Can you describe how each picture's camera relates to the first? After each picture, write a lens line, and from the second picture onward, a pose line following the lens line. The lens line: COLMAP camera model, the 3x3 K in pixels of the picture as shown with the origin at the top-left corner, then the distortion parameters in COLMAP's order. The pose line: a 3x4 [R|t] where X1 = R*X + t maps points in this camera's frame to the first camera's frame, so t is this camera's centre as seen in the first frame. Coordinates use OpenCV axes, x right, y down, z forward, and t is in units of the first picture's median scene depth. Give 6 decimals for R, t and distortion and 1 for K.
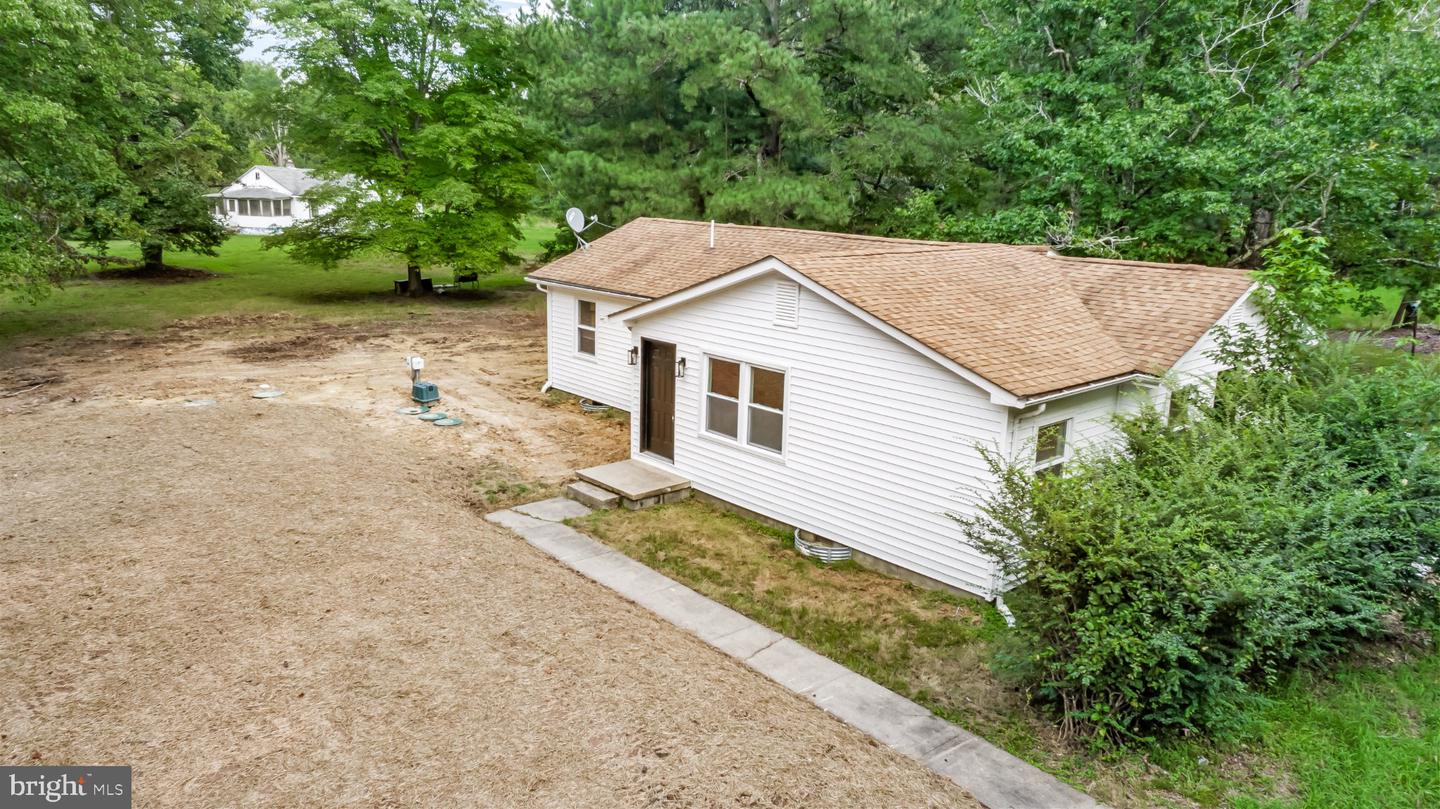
lens RADIAL K [[976.5, 0, 720.6], [0, 976.5, 408.8], [0, 0, 1]] dist [-0.005662, 0.005341]
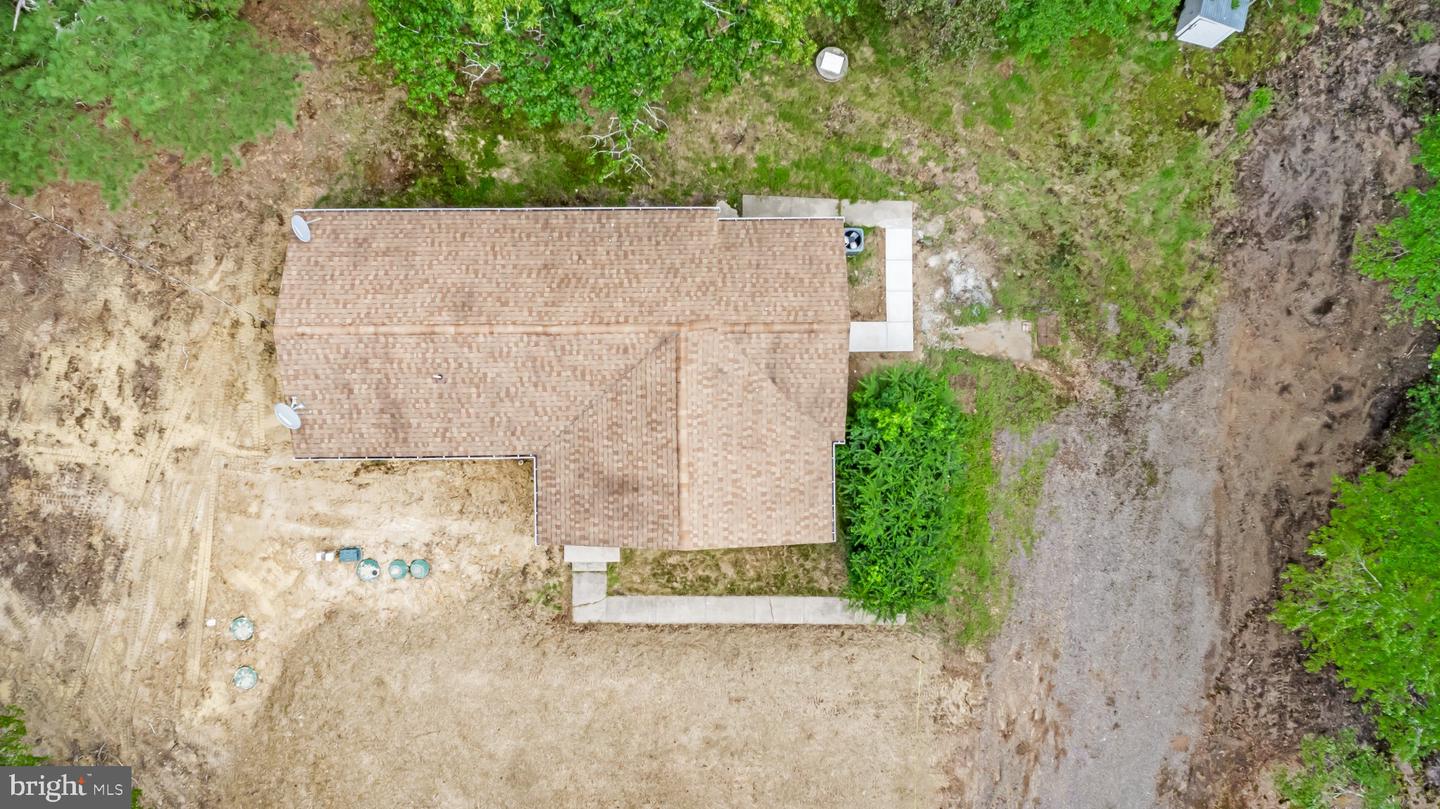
lens RADIAL K [[976.5, 0, 723.5], [0, 976.5, 399.2], [0, 0, 1]] dist [-0.005662, 0.005341]
pose [[0.661835, -0.749649, 0.000452, 0.272708], [0.161196, 0.142902, 0.976522, -1.731182], [-0.732113, -0.646224, 0.215418, 0.627109]]
